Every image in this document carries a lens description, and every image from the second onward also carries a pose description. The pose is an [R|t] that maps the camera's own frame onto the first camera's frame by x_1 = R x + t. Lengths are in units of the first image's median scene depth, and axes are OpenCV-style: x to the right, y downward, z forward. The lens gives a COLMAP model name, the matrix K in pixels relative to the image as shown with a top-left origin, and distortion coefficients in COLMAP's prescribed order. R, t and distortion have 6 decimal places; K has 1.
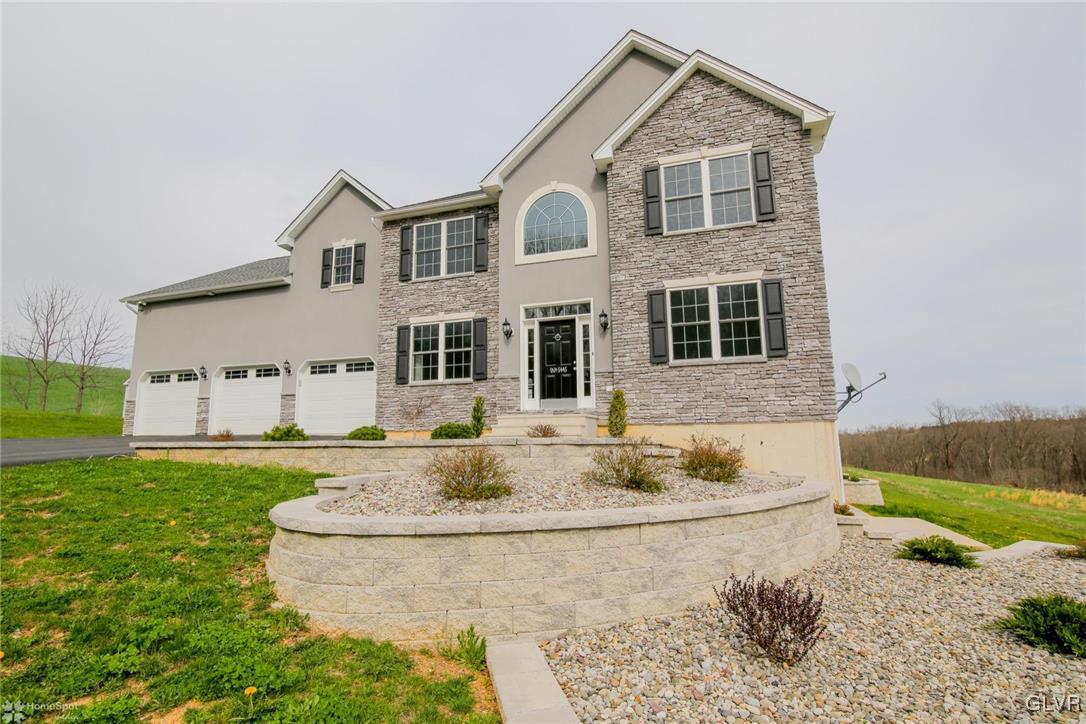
lens RADIAL K [[496.4, 0, 593.6], [0, 496.4, 377.6], [0, 0, 1]] dist [-0.006069, -0.002979]
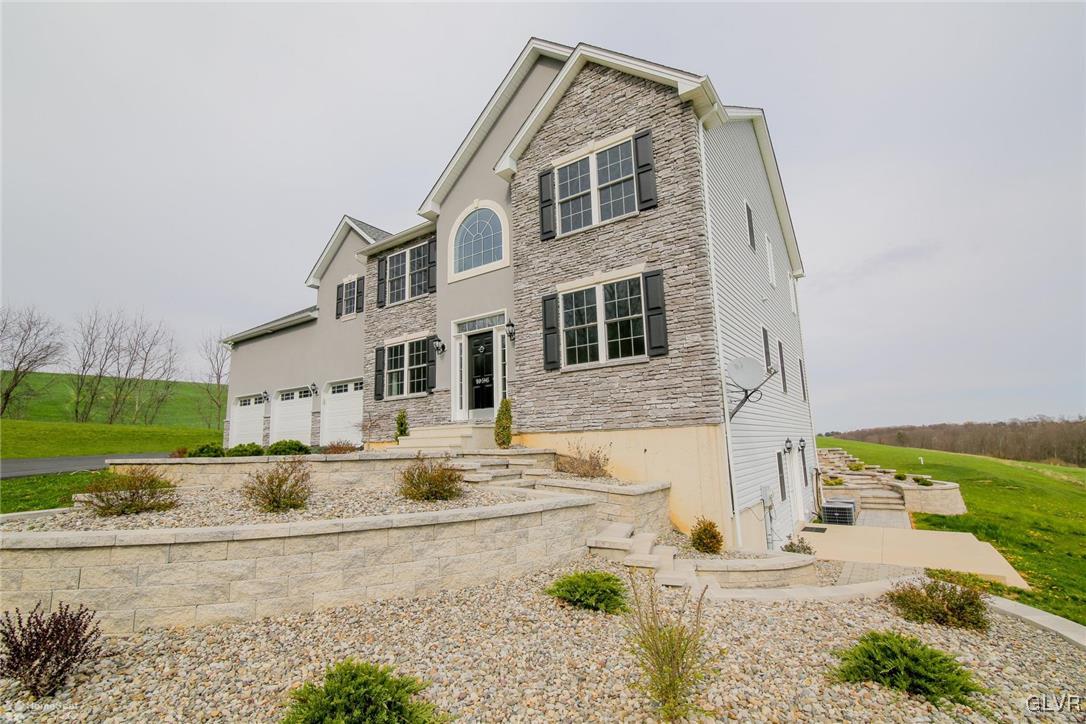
lens RADIAL K [[496.4, 0, 579.1], [0, 496.4, 369.0], [0, 0, 1]] dist [-0.006069, -0.002979]
pose [[0.955085, -0.063467, -0.289457, 0.440771], [0.059403, 0.997973, -0.022811, -0.004775], [0.290318, 0.004591, 0.956919, 0.075801]]
